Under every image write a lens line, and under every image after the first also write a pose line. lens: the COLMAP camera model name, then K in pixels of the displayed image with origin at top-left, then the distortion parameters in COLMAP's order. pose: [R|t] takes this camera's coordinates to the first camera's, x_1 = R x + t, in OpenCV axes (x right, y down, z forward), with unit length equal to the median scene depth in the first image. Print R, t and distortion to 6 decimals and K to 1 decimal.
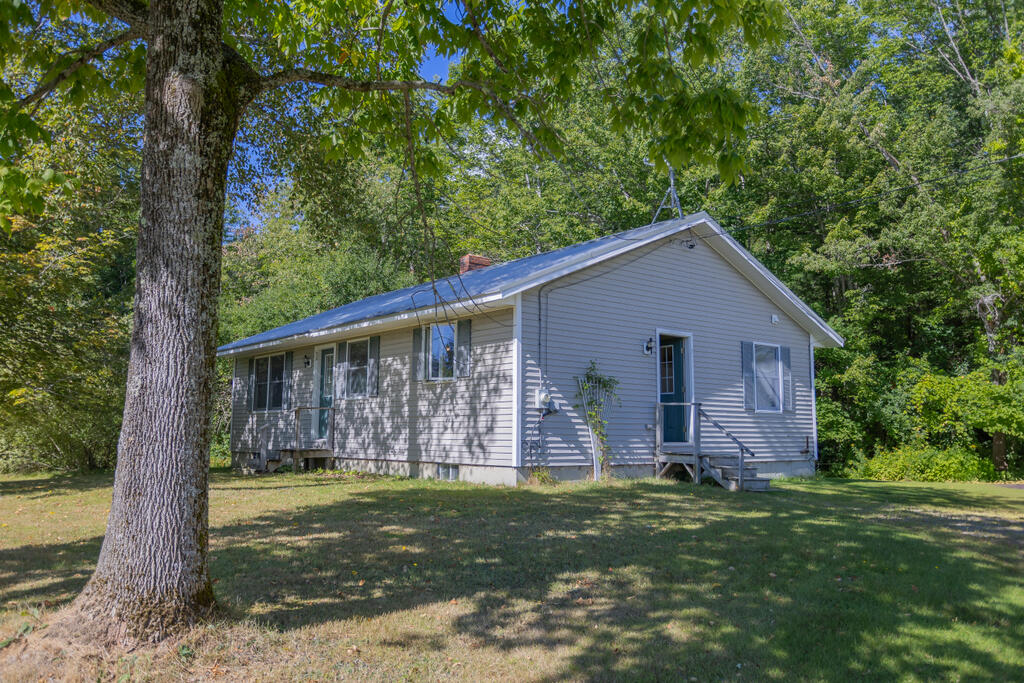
lens RADIAL K [[847.1, 0, 506.6], [0, 847.1, 343.5], [0, 0, 1]] dist [0.012373, -0.003733]
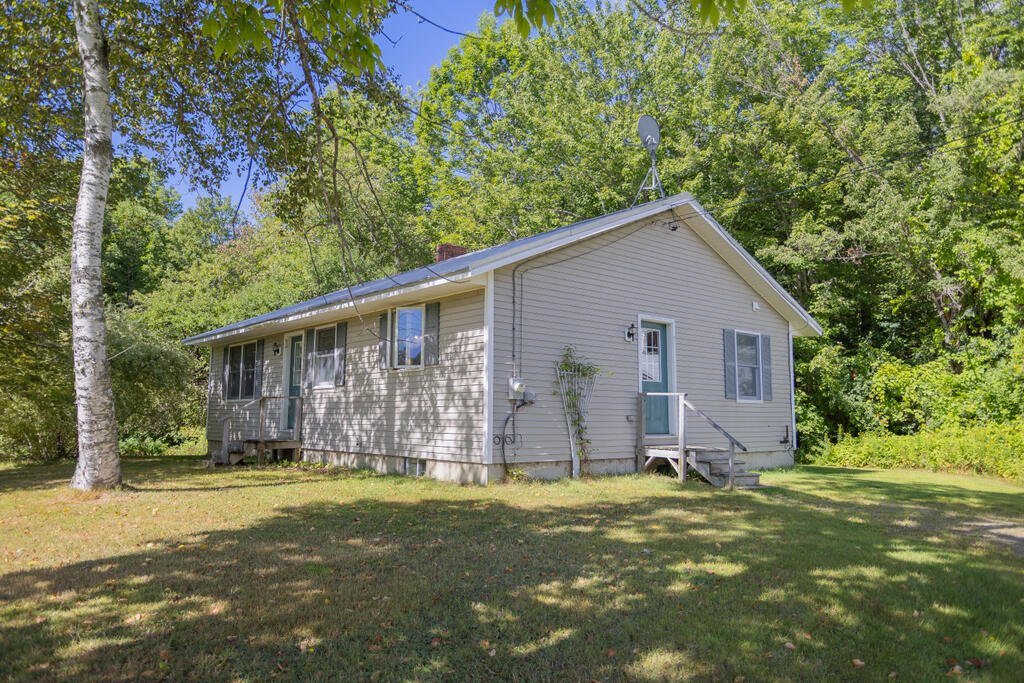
lens RADIAL K [[723.8, 0, 515.8], [0, 723.8, 337.6], [0, 0, 1]] dist [0.006891, 0.002692]
pose [[0.999372, 0.002694, 0.035320, 0.008225], [-0.002679, 0.999996, -0.000468, 0.006249], [-0.035321, 0.000373, 0.999376, 0.133797]]
